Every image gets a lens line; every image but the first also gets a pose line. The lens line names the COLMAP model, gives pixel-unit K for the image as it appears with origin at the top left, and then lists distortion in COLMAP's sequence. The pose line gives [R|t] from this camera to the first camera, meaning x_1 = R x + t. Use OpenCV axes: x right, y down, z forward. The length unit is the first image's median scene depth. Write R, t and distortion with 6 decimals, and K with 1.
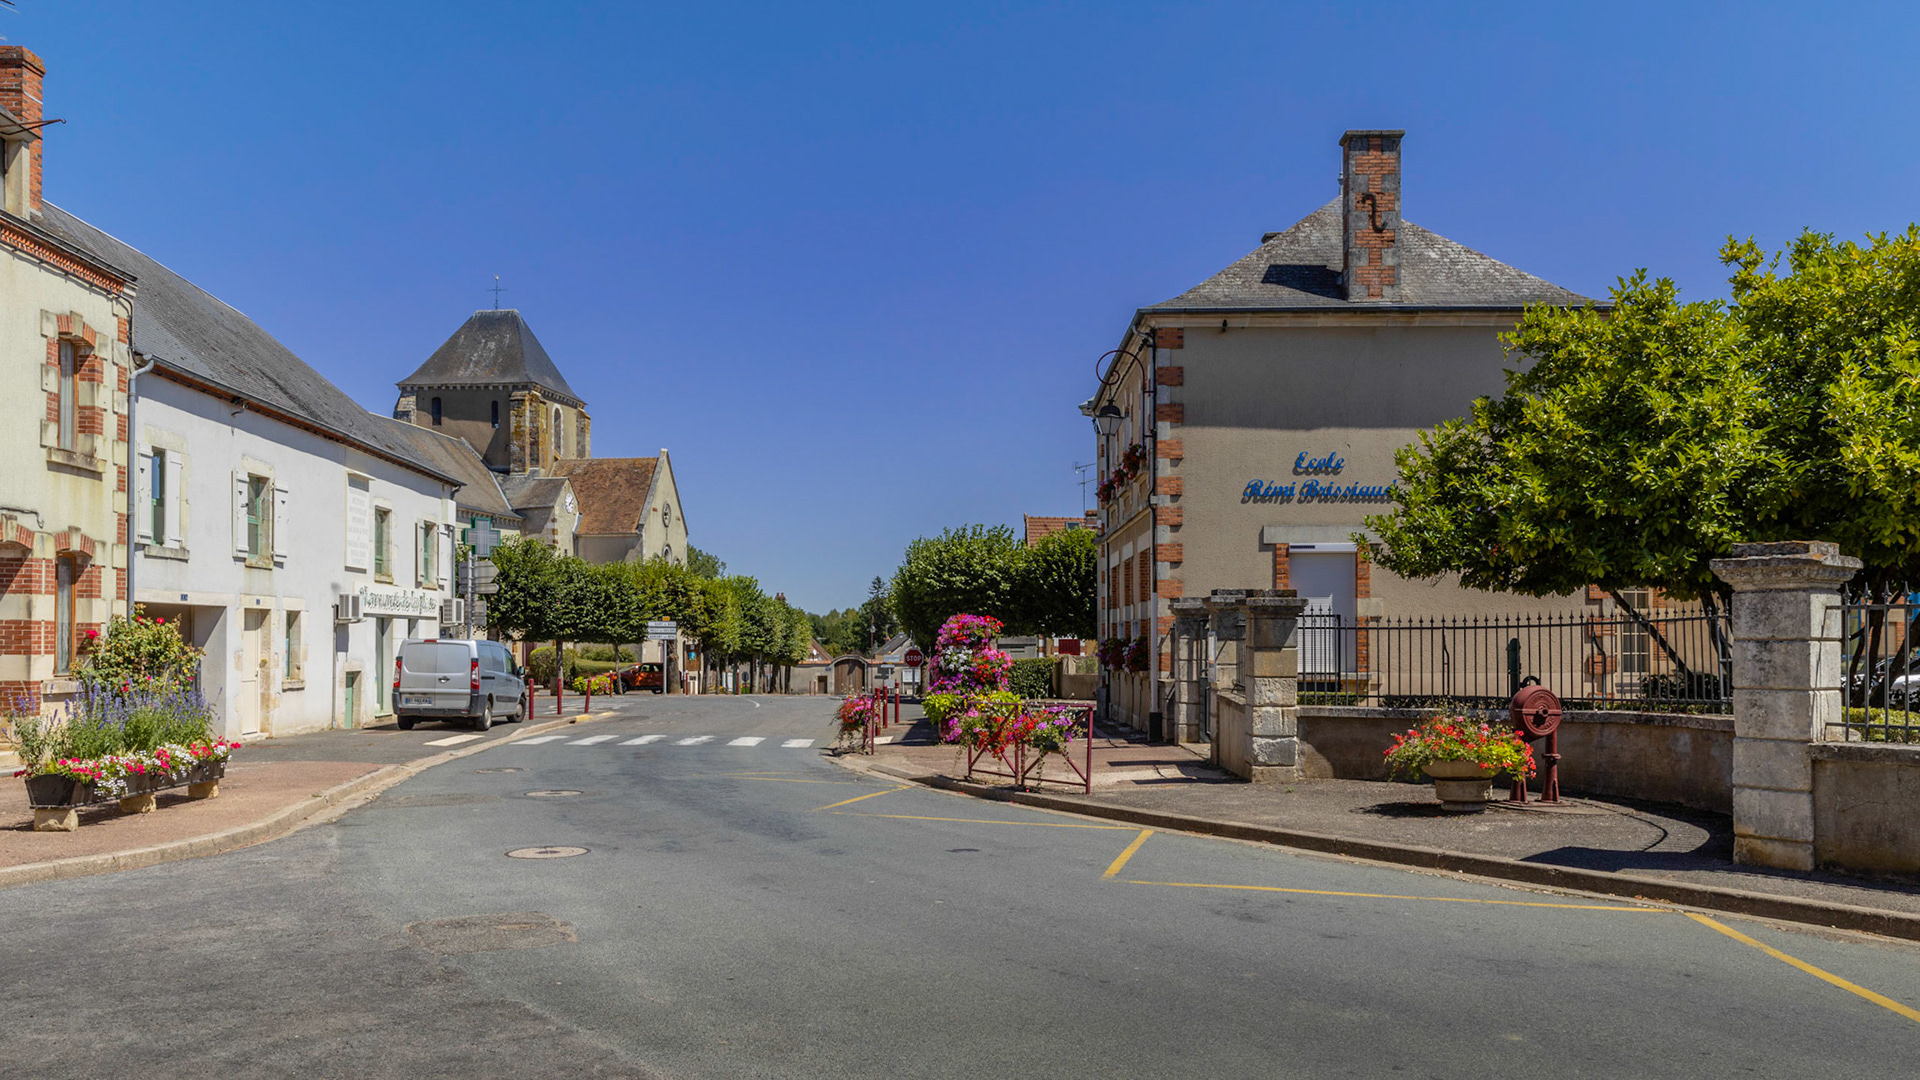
lens RADIAL K [[1378.9, 0, 956.9], [0, 1378.9, 620.2], [0, 0, 1]] dist [-0.004249, 0.002177]
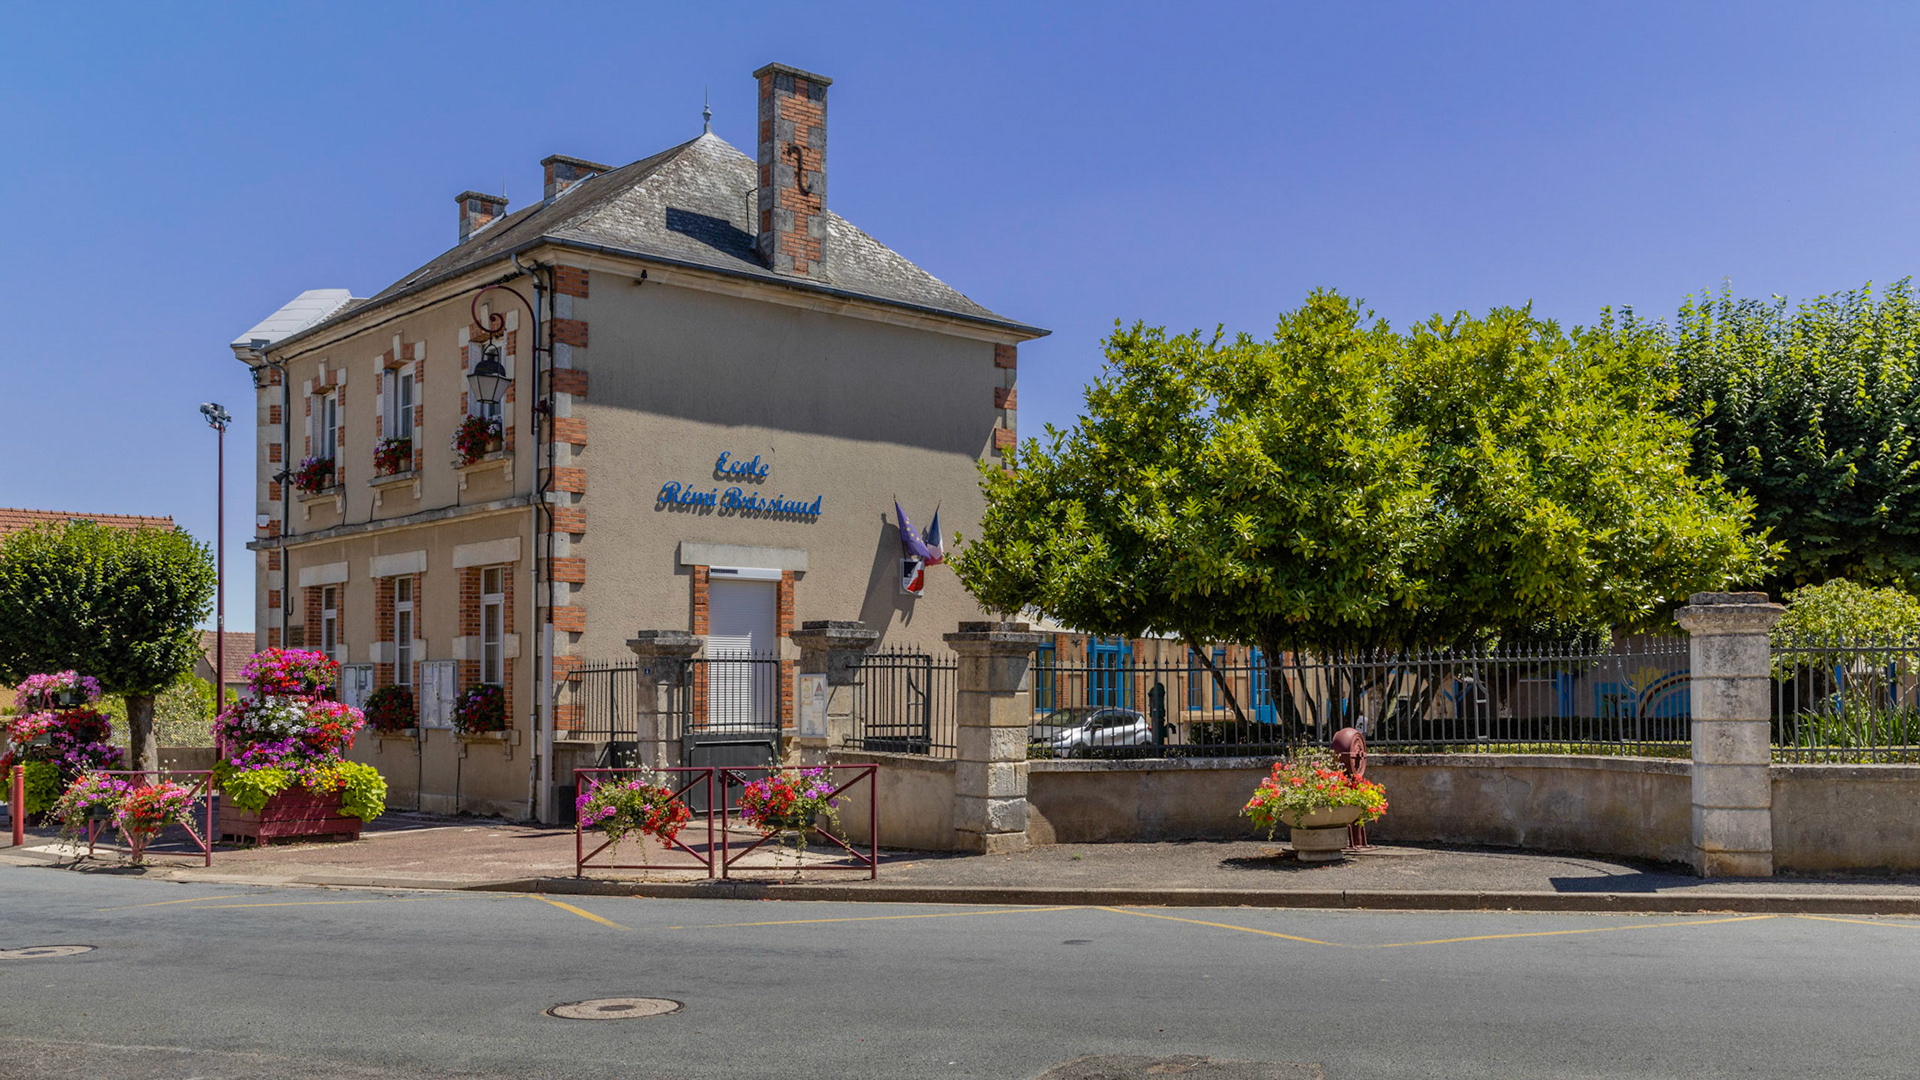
lens RADIAL K [[1777.1, 0, 1076.9], [0, 1777.1, 658.0], [0, 0, 1]] dist [0.000751, 0.004182]
pose [[0.713354, 0.014967, 0.700644, -0.319626], [-0.008428, 0.999883, -0.012779, 0.008214], [-0.700753, 0.003211, 0.713397, 0.126838]]
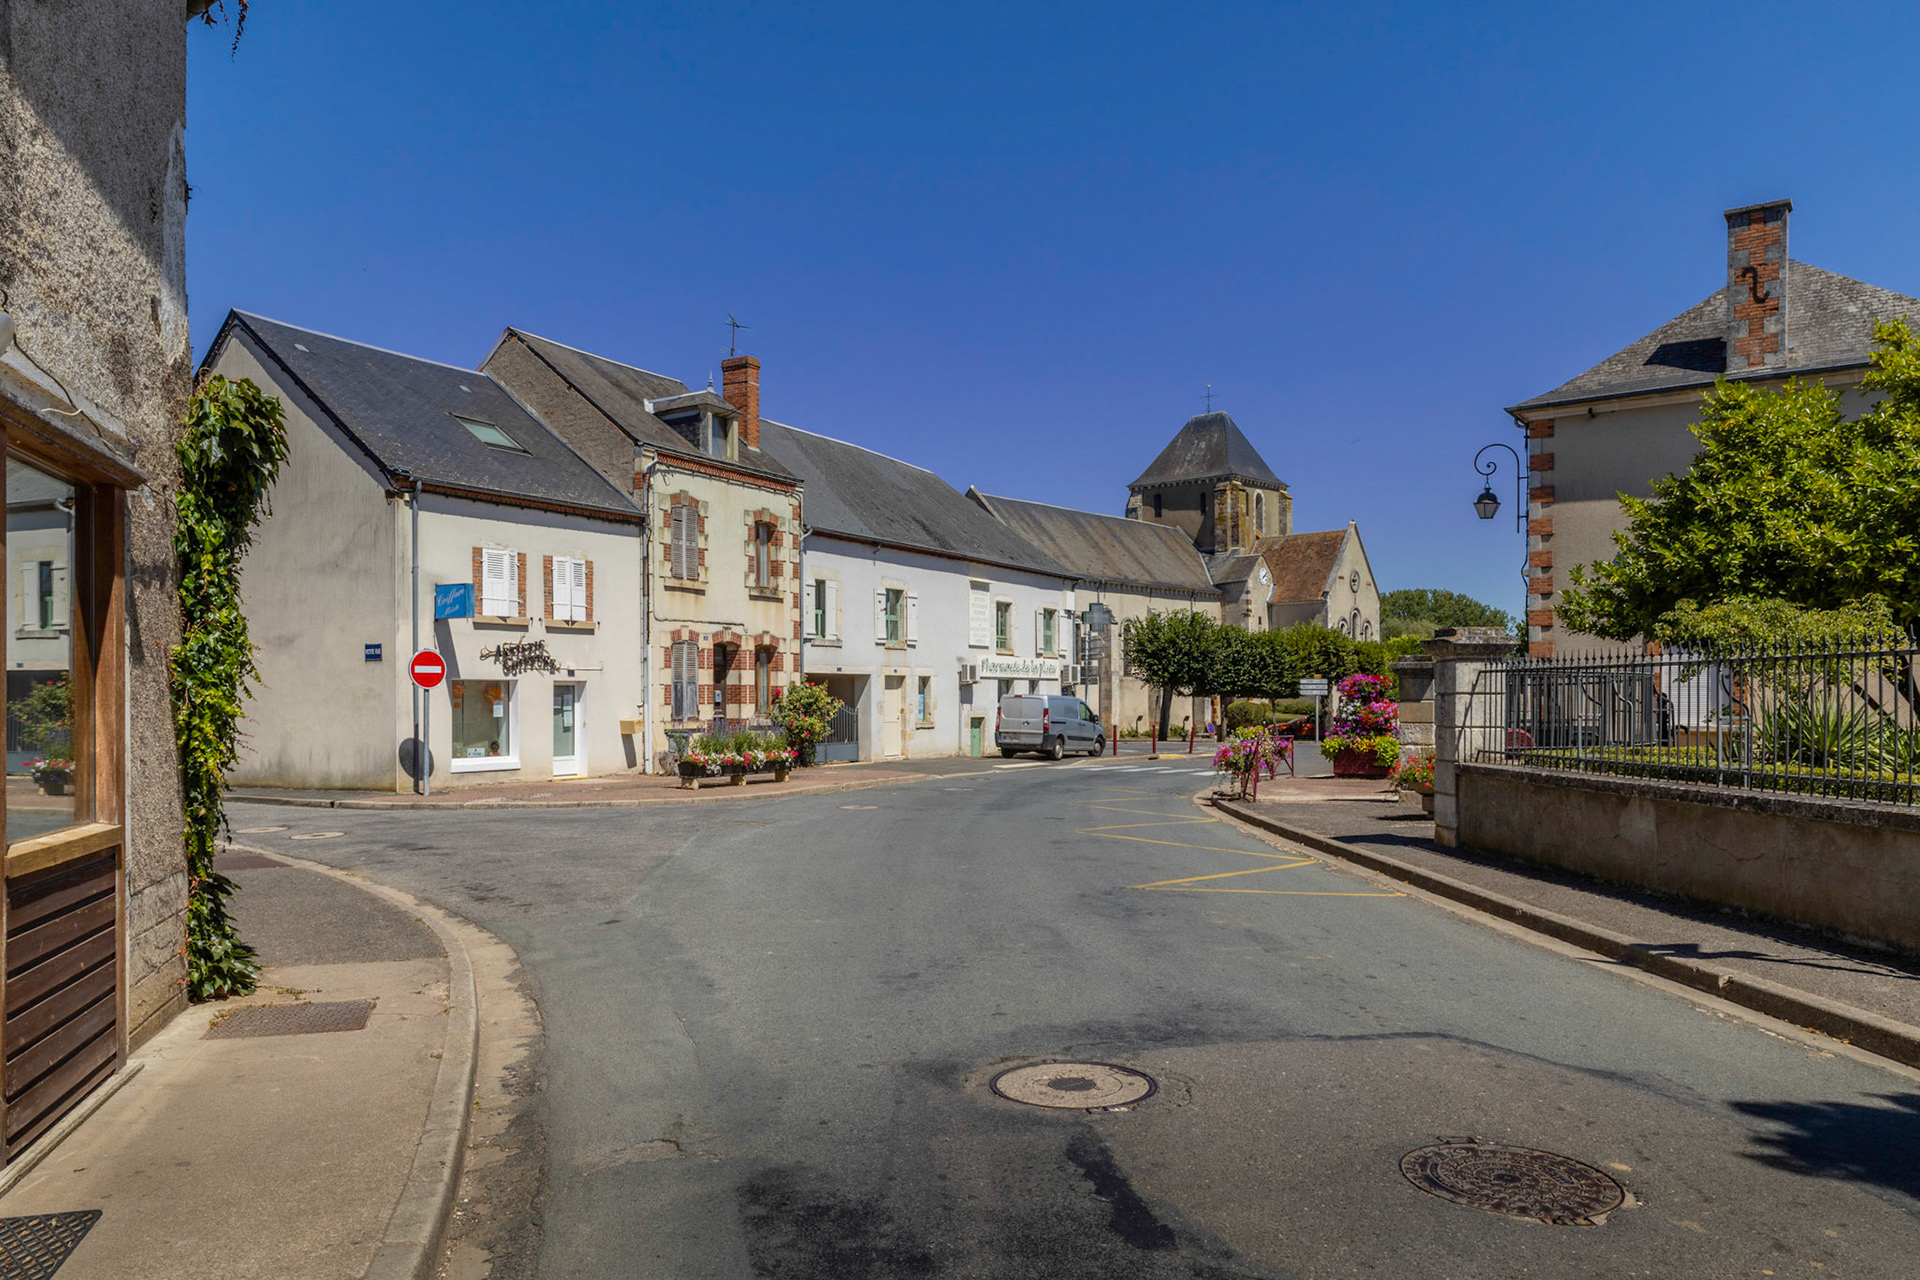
lens RADIAL K [[1309.0, 0, 908.4], [0, 1309.0, 697.3], [0, 0, 1]] dist [0.004009, 0.000771]
pose [[0.811355, -0.000694, -0.584554, 0.363163], [0.009851, 0.999874, 0.012486, -0.001990], [0.584471, -0.015889, 0.811259, -0.185698]]
